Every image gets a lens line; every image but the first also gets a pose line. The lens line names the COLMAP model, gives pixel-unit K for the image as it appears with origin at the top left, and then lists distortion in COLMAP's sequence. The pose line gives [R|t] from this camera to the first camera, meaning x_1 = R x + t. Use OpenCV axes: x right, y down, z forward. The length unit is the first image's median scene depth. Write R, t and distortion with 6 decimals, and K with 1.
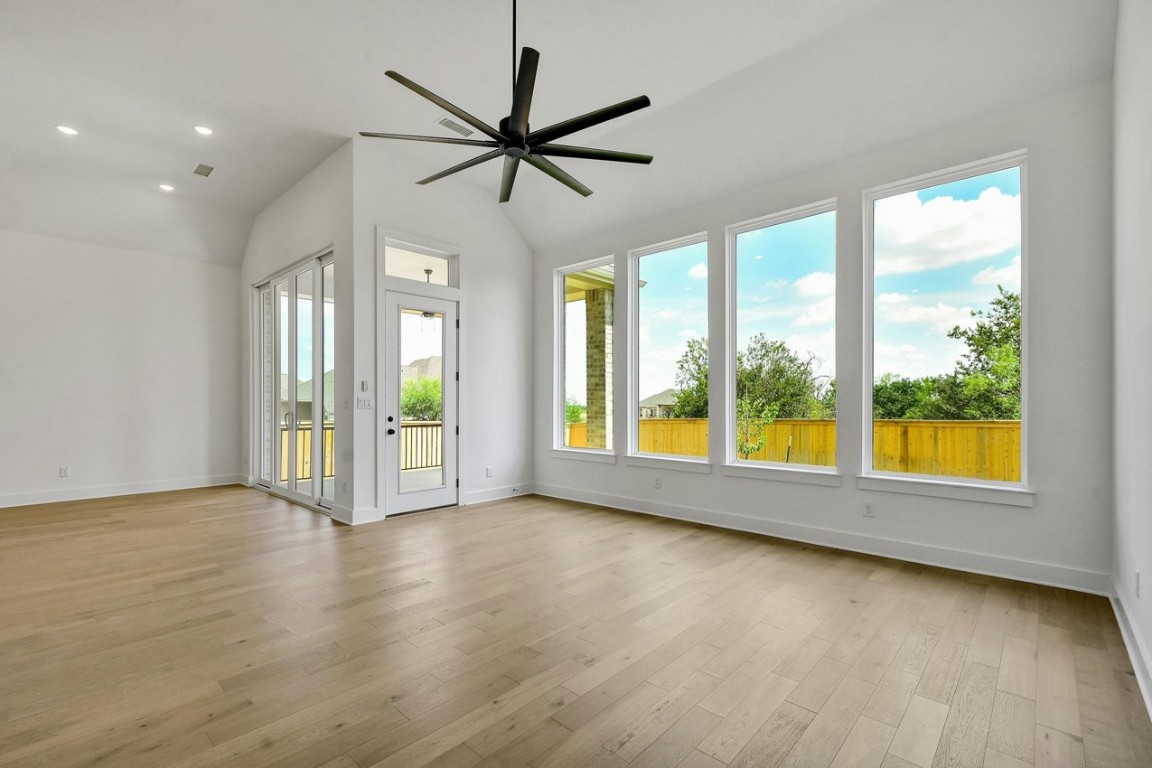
lens RADIAL K [[510.1, 0, 573.6], [0, 510.1, 403.2], [0, 0, 1]] dist [0.002196, -0.000146]
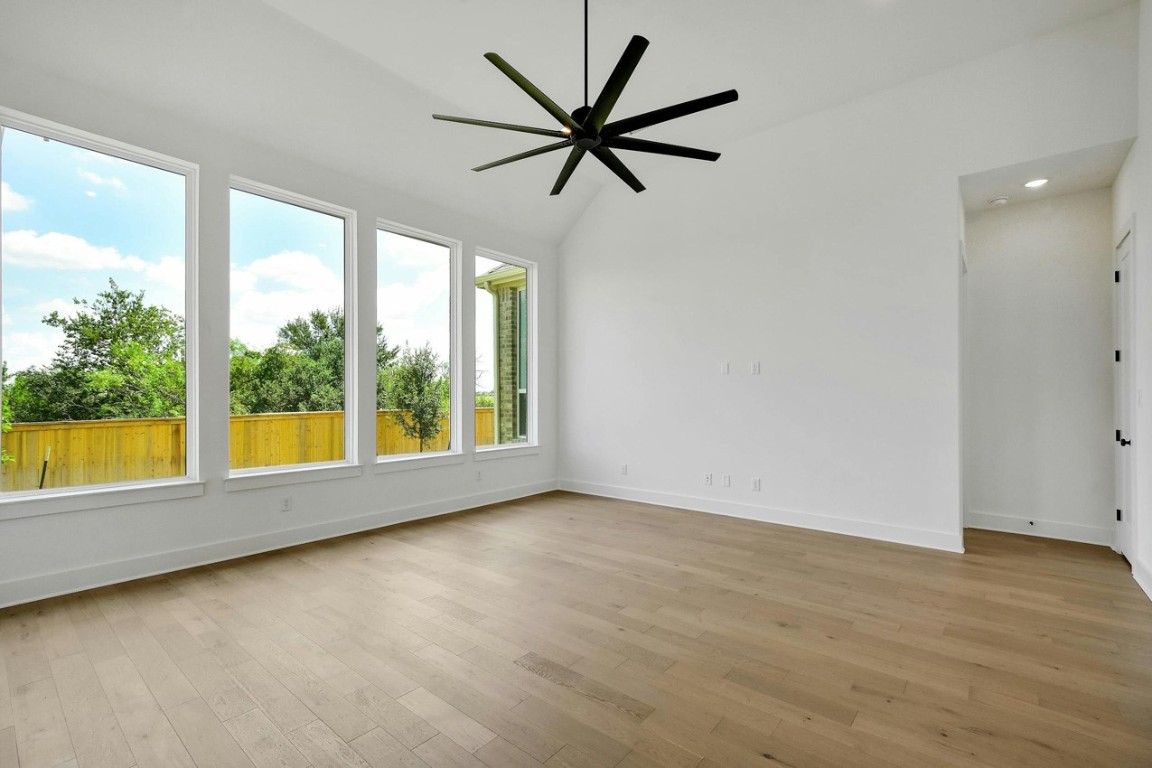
lens RADIAL K [[510.1, 0, 572.8], [0, 510.1, 390.9], [0, 0, 1]] dist [0.002196, -0.000146]
pose [[-0.059870, 0.013404, 0.998116, -0.623095], [0.005084, 0.999901, -0.013123, -0.000778], [-0.998193, 0.004289, -0.059932, 0.618813]]
